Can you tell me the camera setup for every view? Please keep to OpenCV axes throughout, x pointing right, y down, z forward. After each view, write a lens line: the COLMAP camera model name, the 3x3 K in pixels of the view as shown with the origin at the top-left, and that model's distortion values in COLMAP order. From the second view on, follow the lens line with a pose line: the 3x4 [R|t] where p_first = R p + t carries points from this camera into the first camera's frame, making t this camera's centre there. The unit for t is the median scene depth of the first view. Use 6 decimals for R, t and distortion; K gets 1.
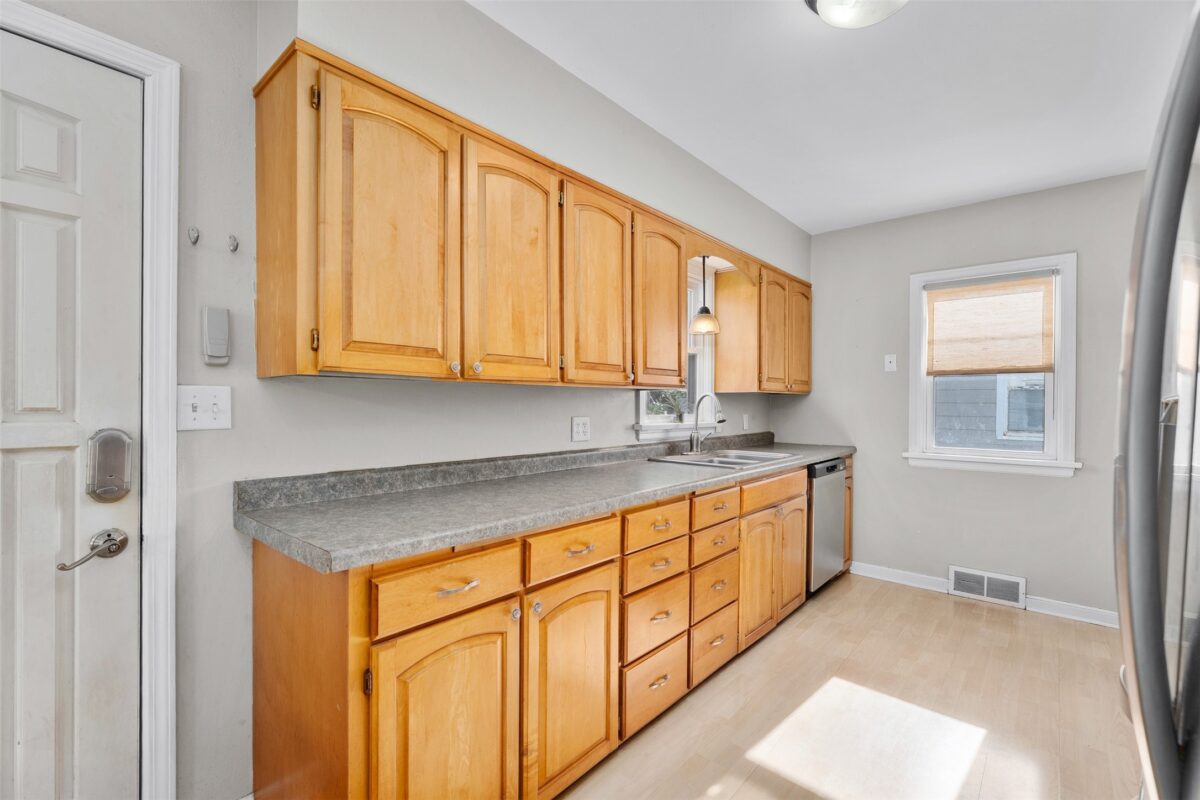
lens RADIAL K [[527.1, 0, 598.3], [0, 527.1, 408.5], [0, 0, 1]] dist [-0.003298, -0.000015]
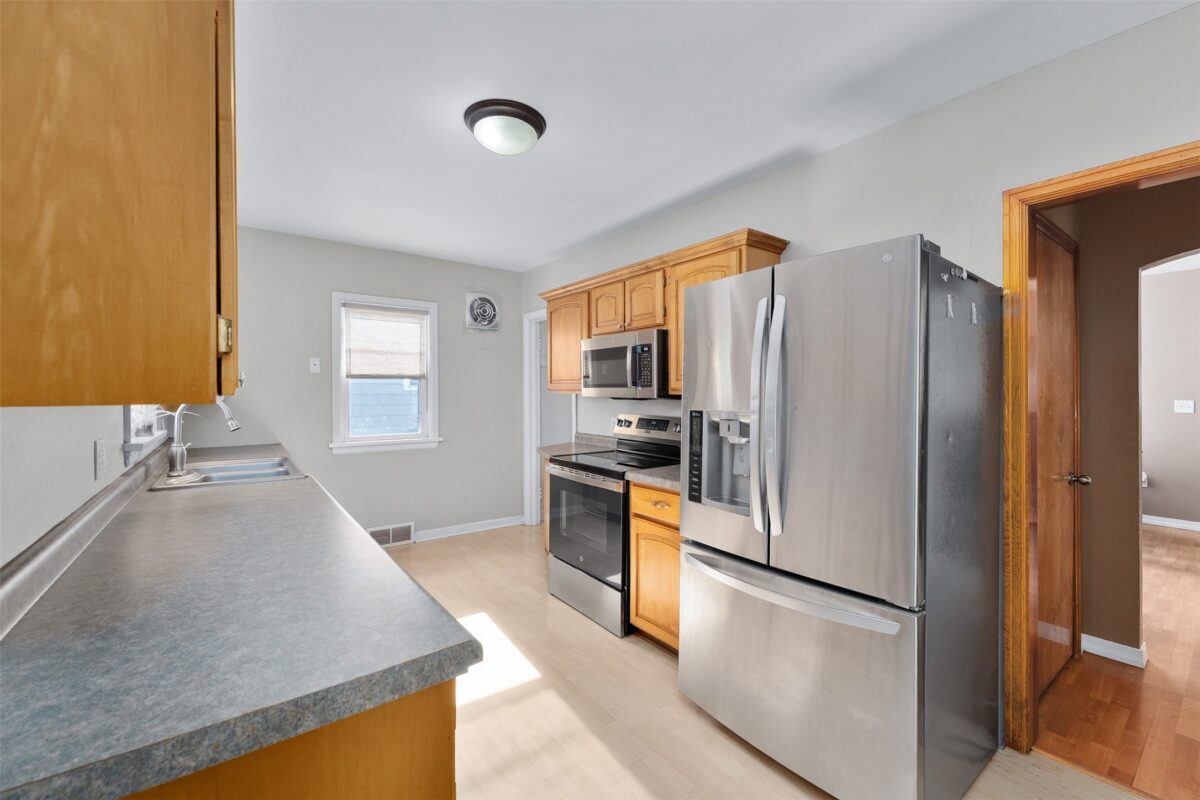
lens RADIAL K [[486.1, 0, 600.3], [0, 486.1, 393.9], [0, 0, 1]] dist [0.000601, -0.000821]
pose [[0.207983, -0.008503, 0.978095, -0.427473], [0.010839, 0.999921, 0.006388, -0.033129], [-0.978072, 0.009273, 0.208059, 0.242953]]
